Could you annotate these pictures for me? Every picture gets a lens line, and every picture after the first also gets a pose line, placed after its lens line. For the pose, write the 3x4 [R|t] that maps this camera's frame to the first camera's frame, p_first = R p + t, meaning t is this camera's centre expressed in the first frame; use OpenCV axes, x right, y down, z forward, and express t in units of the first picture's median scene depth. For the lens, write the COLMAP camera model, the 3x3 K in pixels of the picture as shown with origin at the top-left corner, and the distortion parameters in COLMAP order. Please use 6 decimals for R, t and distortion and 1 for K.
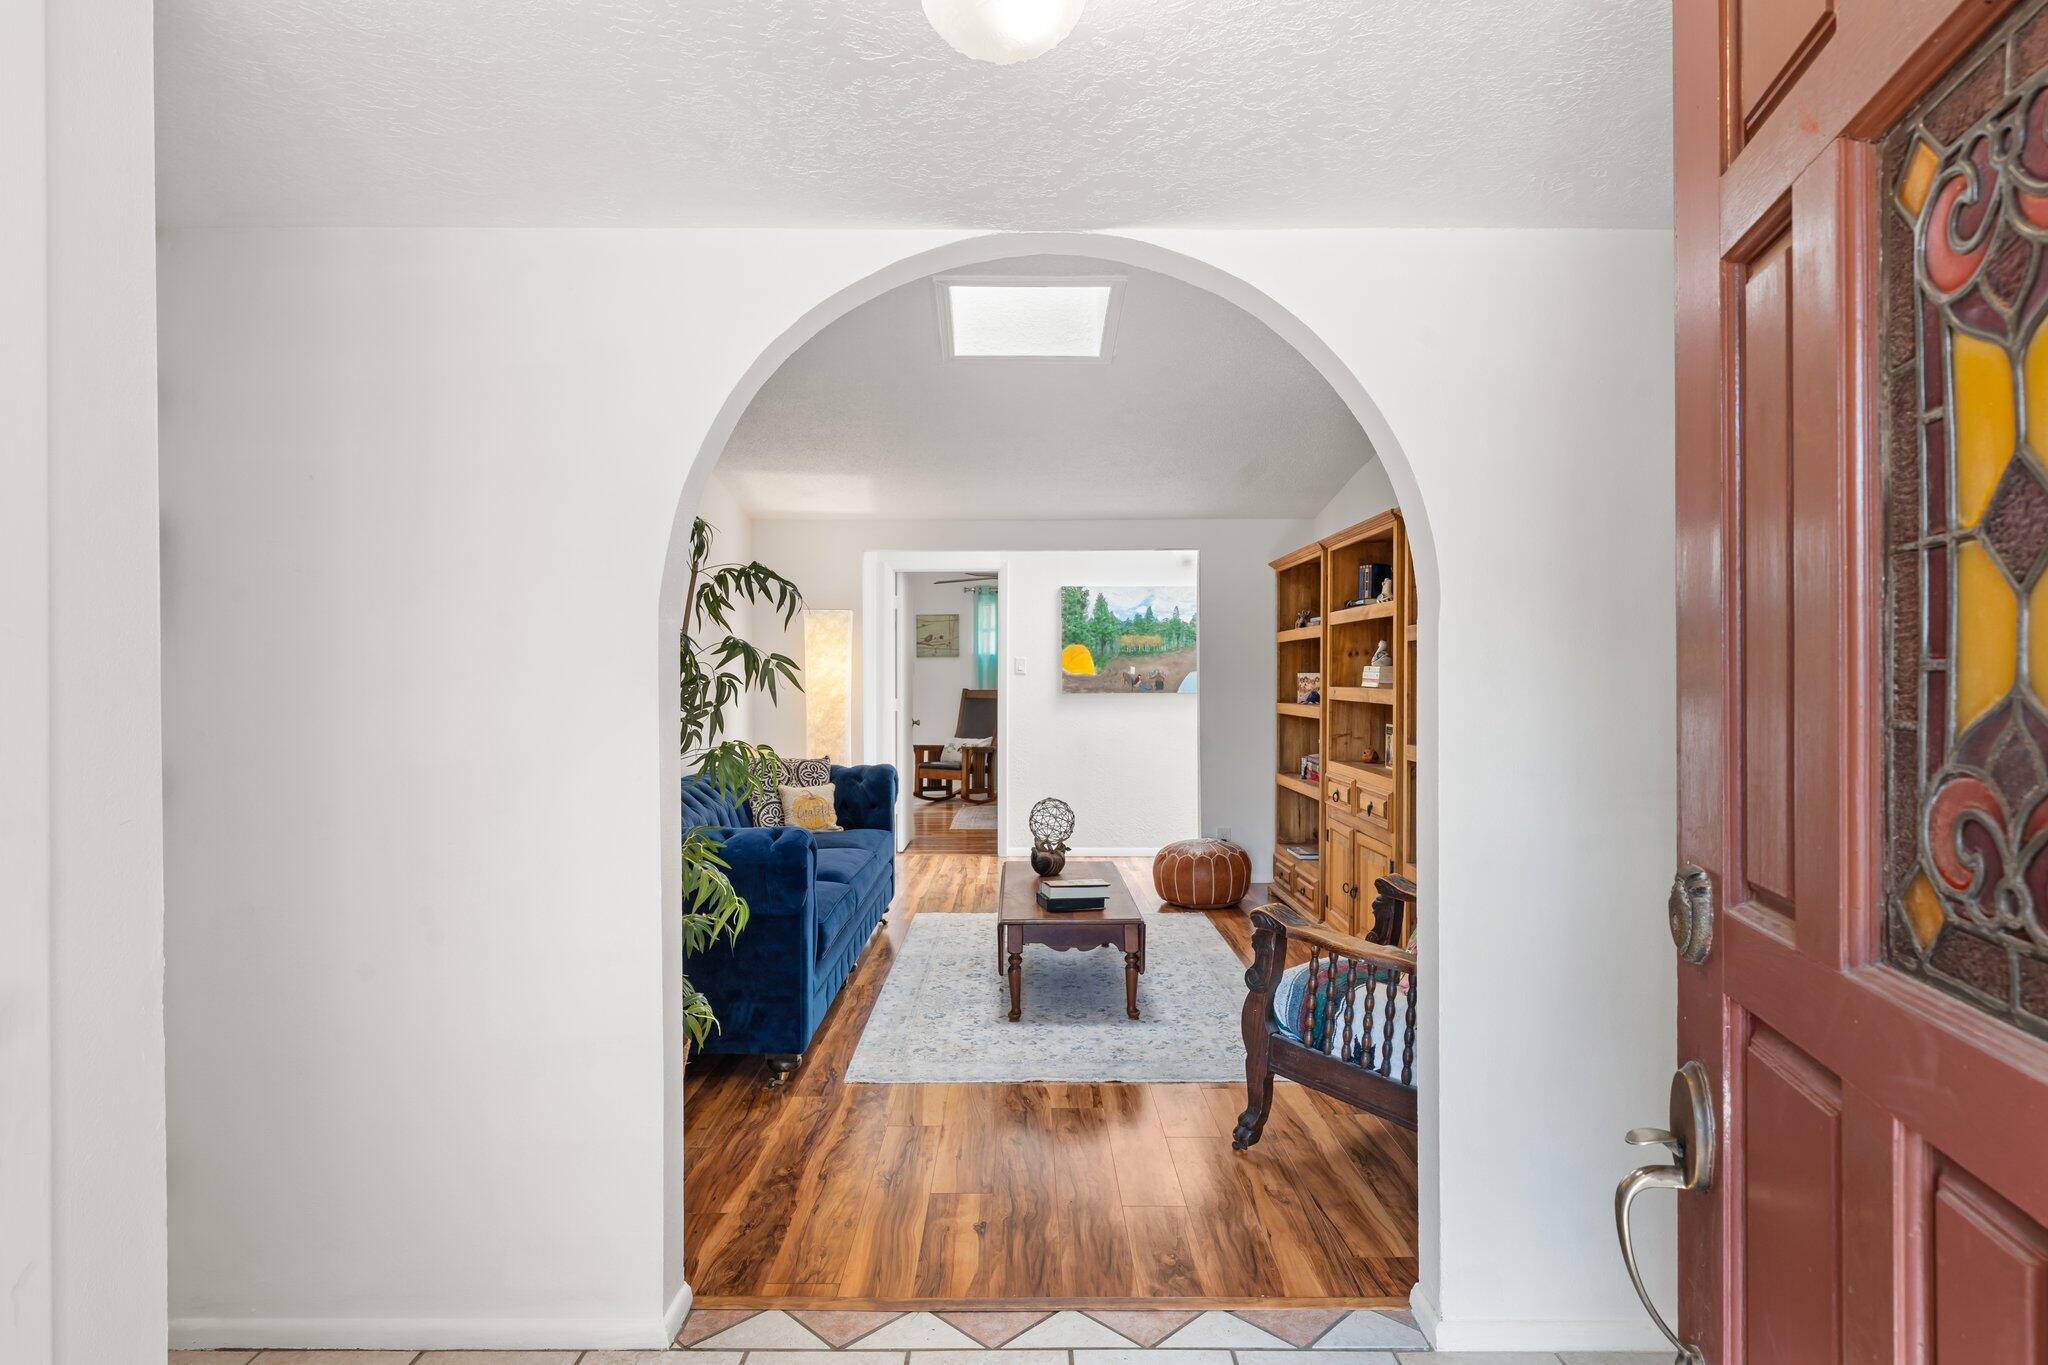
lens RADIAL K [[1090.0, 0, 1024.0], [0, 1090.0, 682.5], [0, 0, 1]] dist [-0.000029, -0.000015]
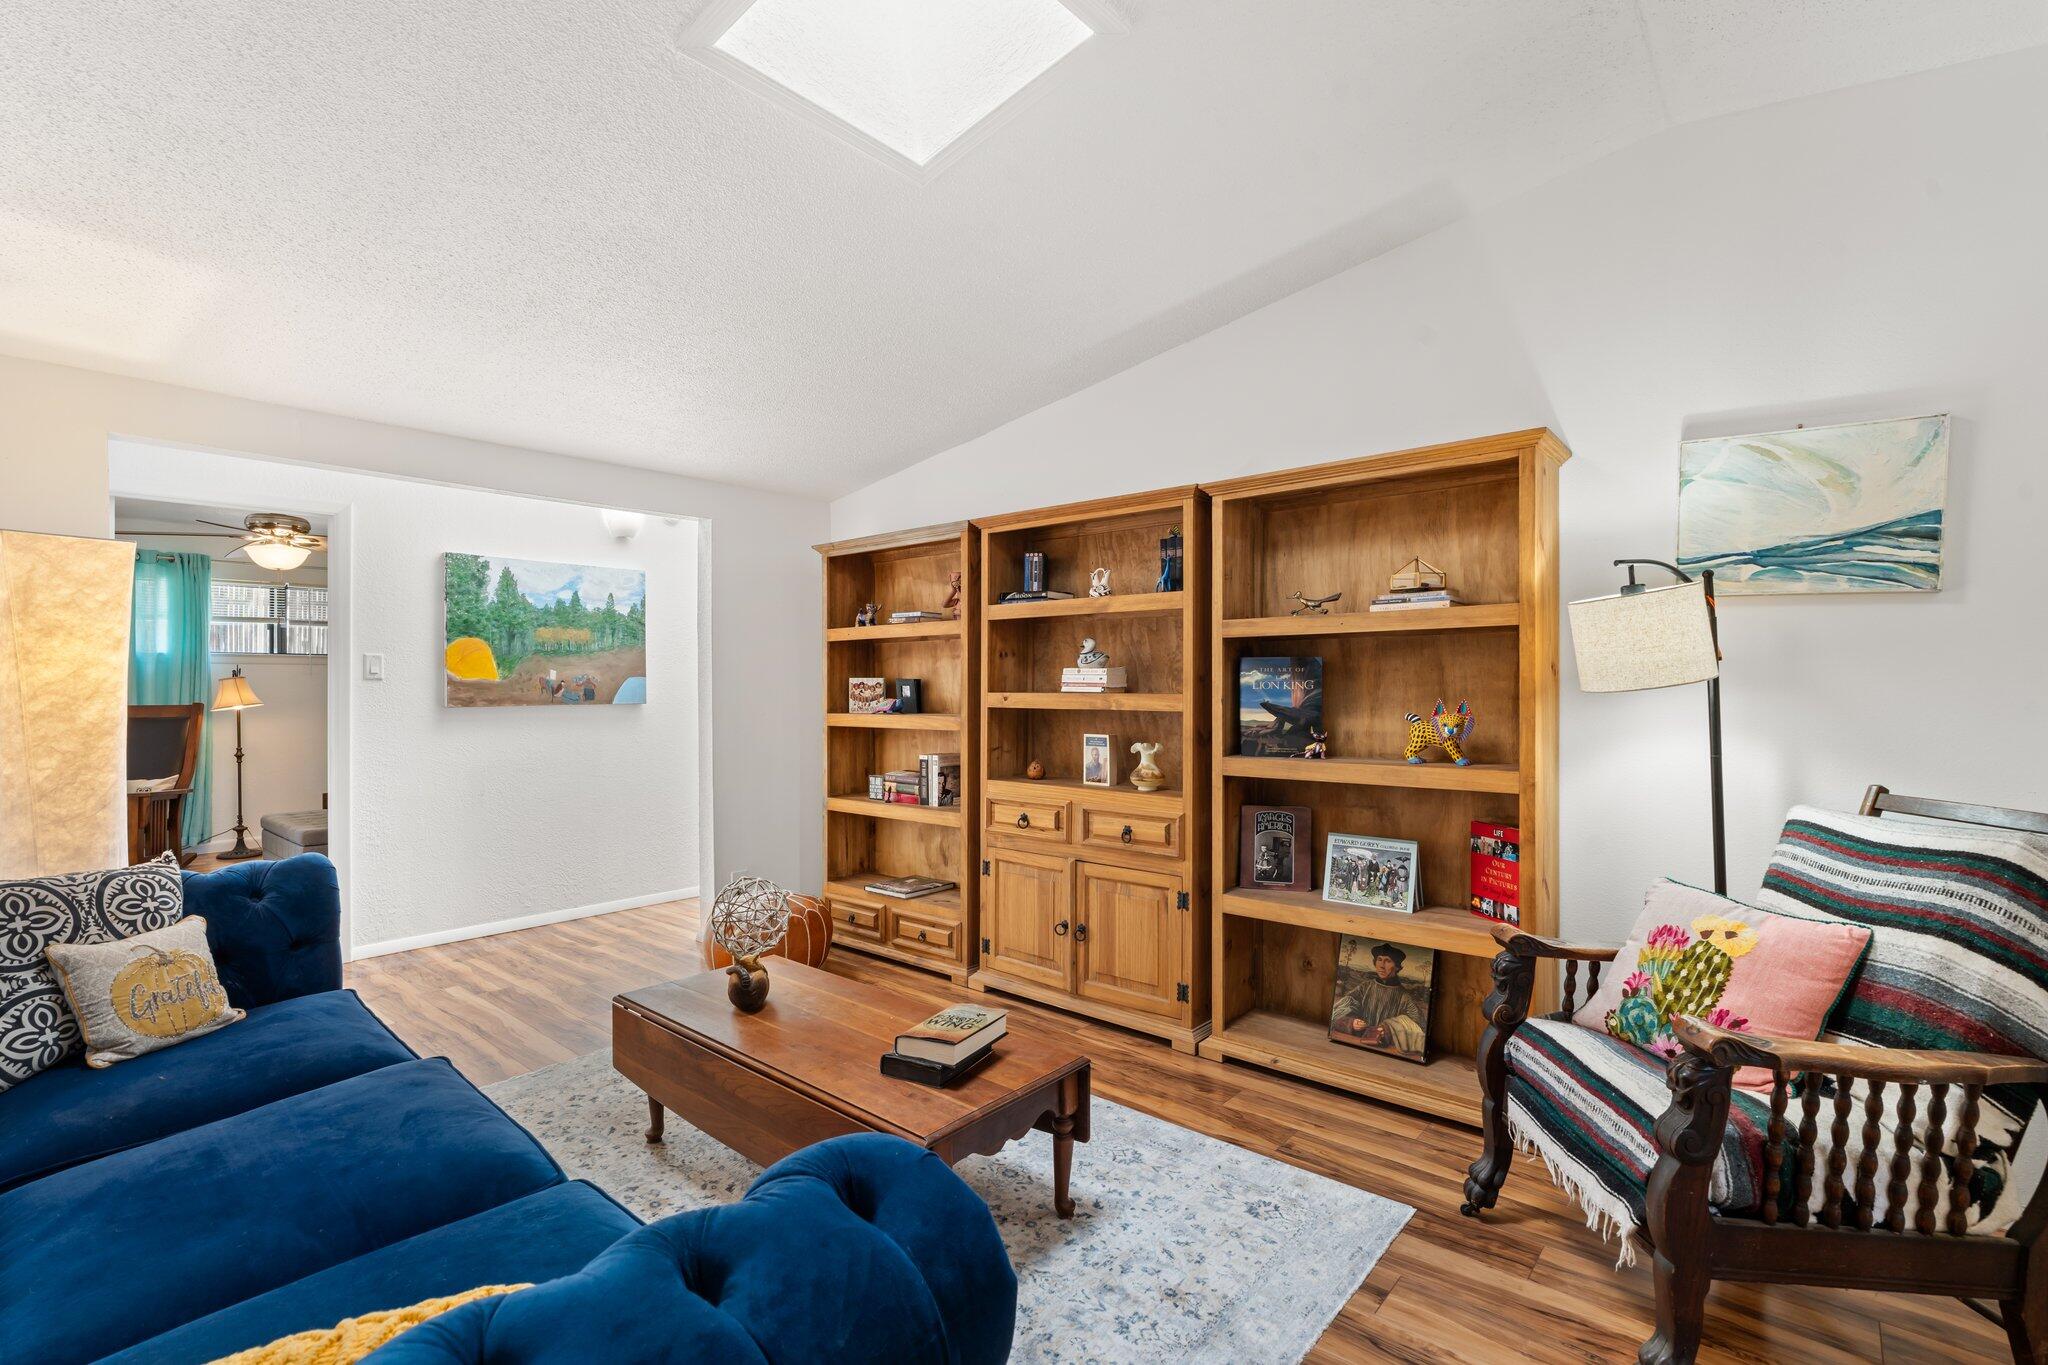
lens RADIAL K [[932.6, 0, 1012.9], [0, 932.6, 674.8], [0, 0, 1]] dist [0.003081, 0.000233]
pose [[0.658634, 0.007838, 0.752422, -0.210634], [0.006908, 0.999841, -0.016463, 0.001667], [-0.752432, 0.016041, 0.658475, 0.421463]]
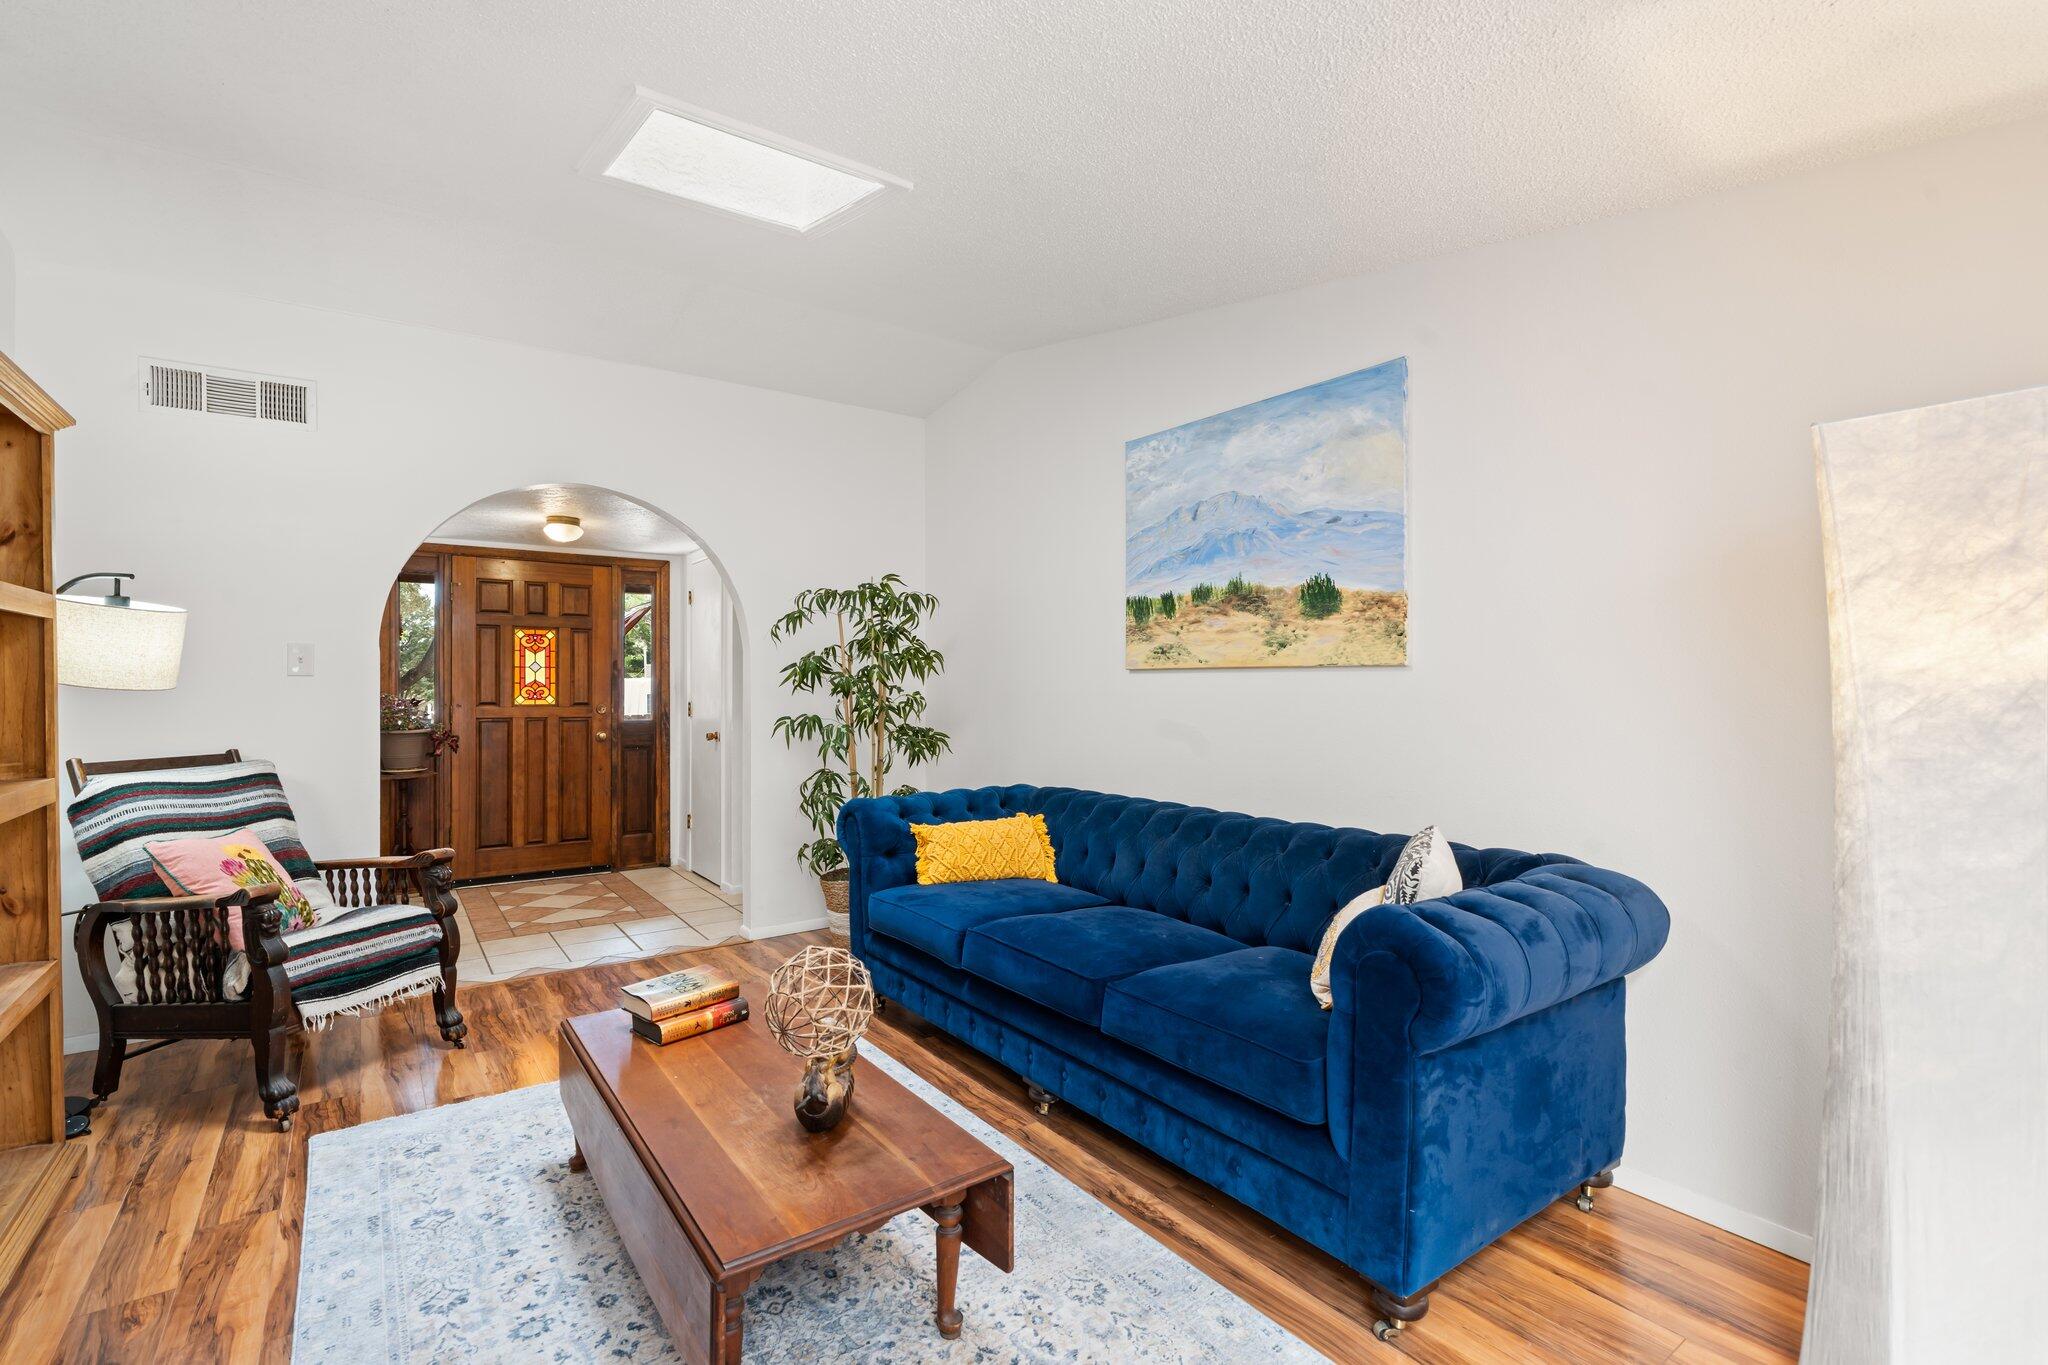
lens RADIAL K [[921.7, 0, 1024.3], [0, 921.7, 685.5], [0, 0, 1]] dist [-0.024411, 0.013866]
pose [[-0.809520, 0.006226, -0.587060, 0.133475], [-0.001492, 0.999919, 0.012661, -0.003867], [0.587091, 0.011125, -0.809445, 1.038624]]
